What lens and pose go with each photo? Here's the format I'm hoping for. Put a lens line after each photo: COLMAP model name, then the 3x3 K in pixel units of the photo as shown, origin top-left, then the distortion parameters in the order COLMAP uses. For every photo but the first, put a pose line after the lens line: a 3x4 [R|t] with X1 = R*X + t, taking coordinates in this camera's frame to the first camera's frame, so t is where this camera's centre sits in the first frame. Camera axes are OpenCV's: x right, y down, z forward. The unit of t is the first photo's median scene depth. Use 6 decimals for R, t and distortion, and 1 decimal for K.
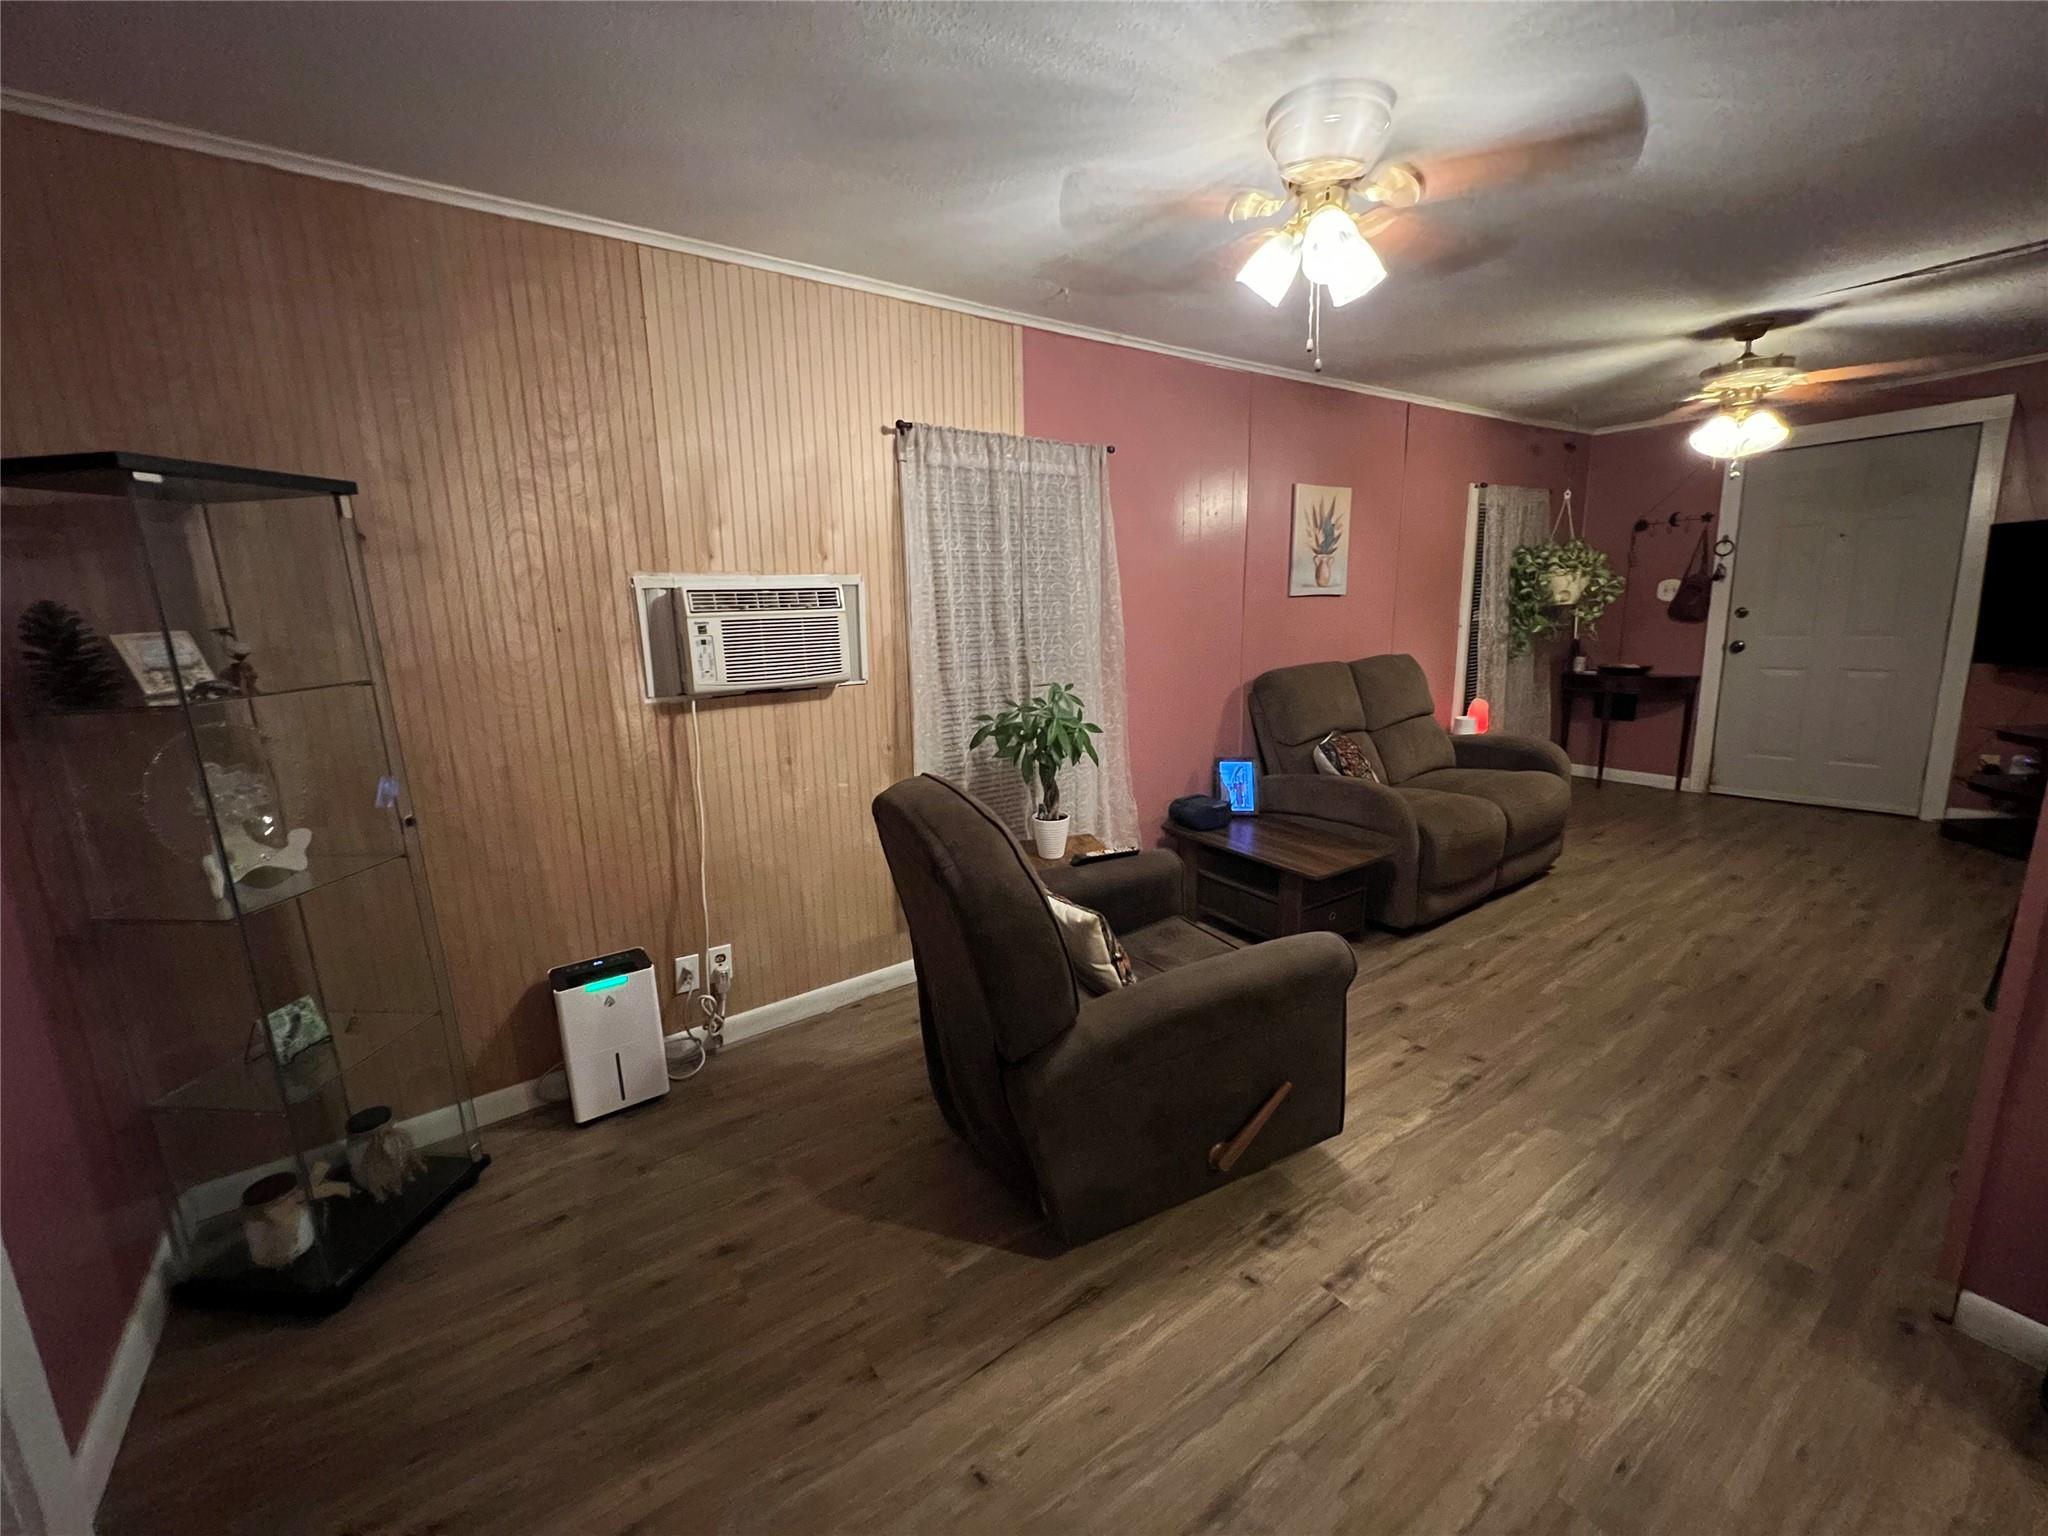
lens RADIAL K [[819.9, 0, 1021.7], [0, 819.9, 760.3], [0, 0, 1]] dist [0.000113, 0.001097]
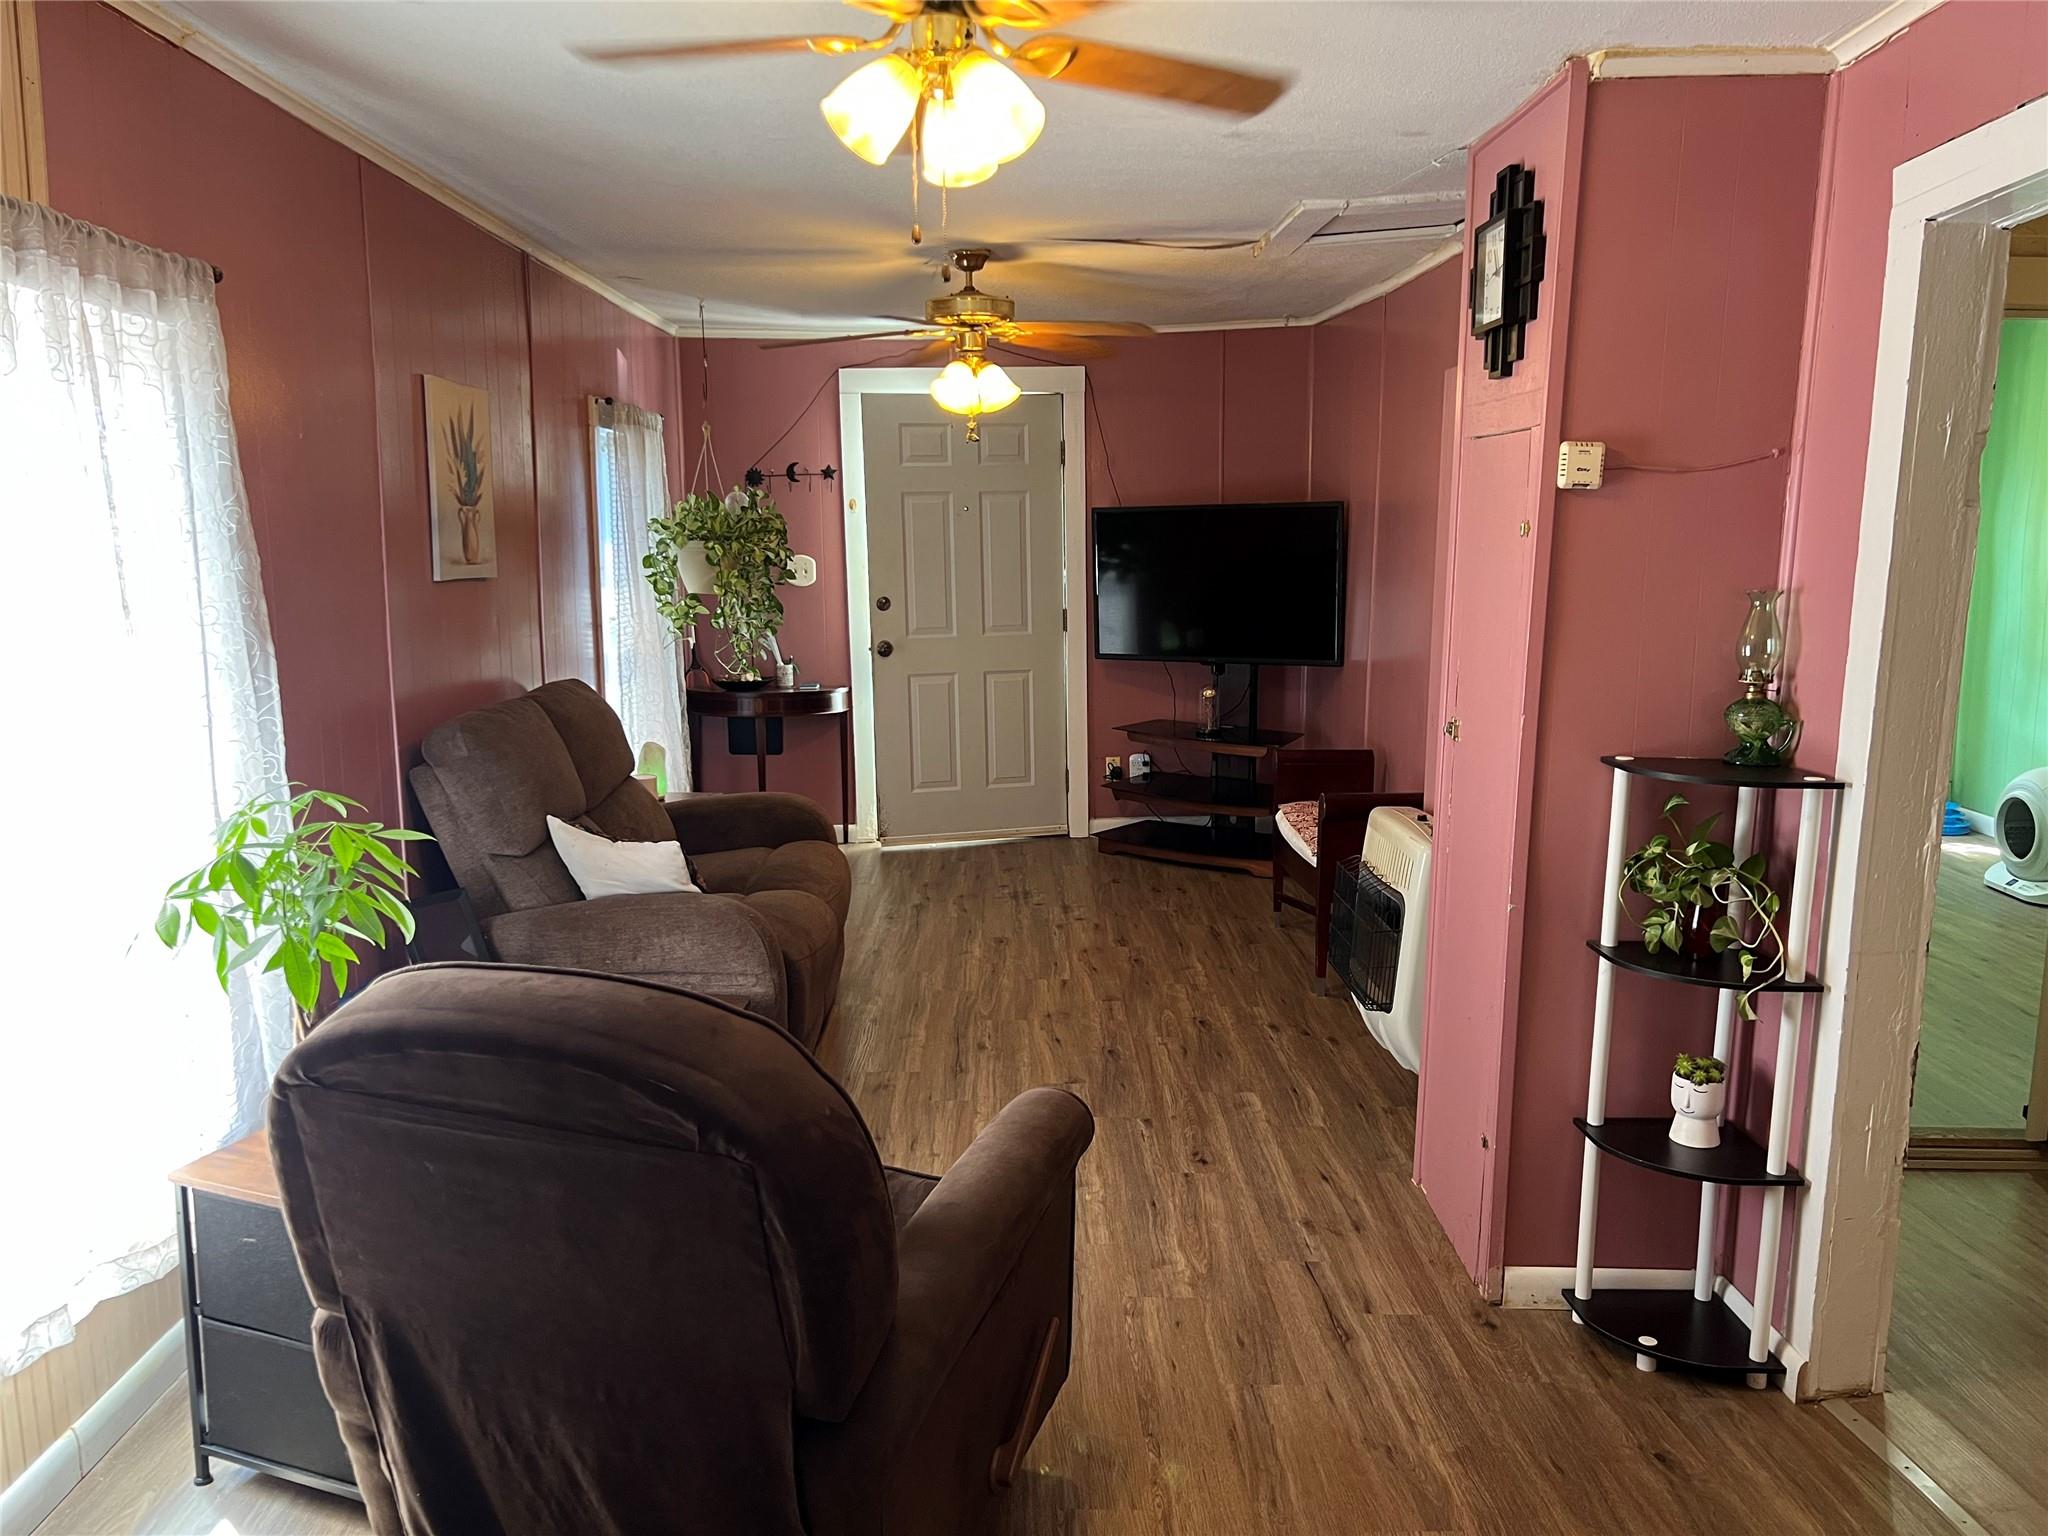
lens RADIAL K [[1536.1, 0, 1026.8], [0, 1536.1, 772.1], [0, 0, 1]] dist [0.061337, -0.067686]
pose [[0.557555, -0.098729, 0.824248, -0.320892], [0.143609, 0.989404, 0.021368, -0.045597], [-0.817624, 0.106455, 0.565826, 0.133251]]
